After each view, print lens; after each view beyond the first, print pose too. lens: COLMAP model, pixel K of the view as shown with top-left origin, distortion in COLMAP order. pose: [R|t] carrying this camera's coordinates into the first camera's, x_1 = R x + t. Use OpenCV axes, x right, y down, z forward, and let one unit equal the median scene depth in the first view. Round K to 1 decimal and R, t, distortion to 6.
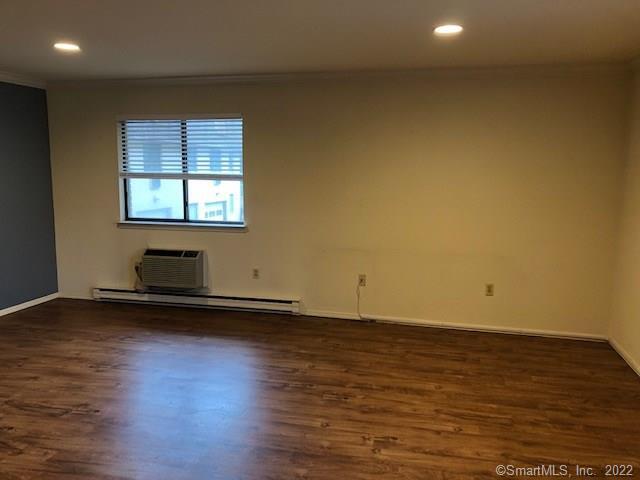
lens RADIAL K [[527.4, 0, 319.4], [0, 527.4, 221.3], [0, 0, 1]] dist [0.045886, -0.057194]
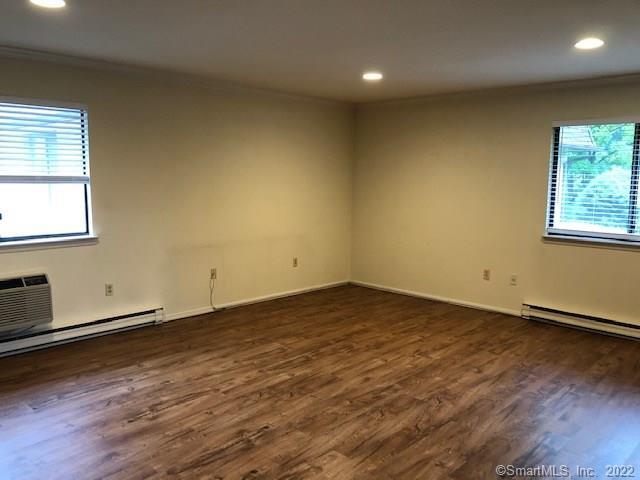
lens RADIAL K [[527.4, 0, 319.4], [0, 527.4, 221.3], [0, 0, 1]] dist [0.045886, -0.057194]
pose [[0.508530, -0.084200, 0.856918, -0.877370], [0.081157, 0.995464, 0.049652, -0.036987], [-0.857211, 0.044295, 0.513056, 0.316157]]
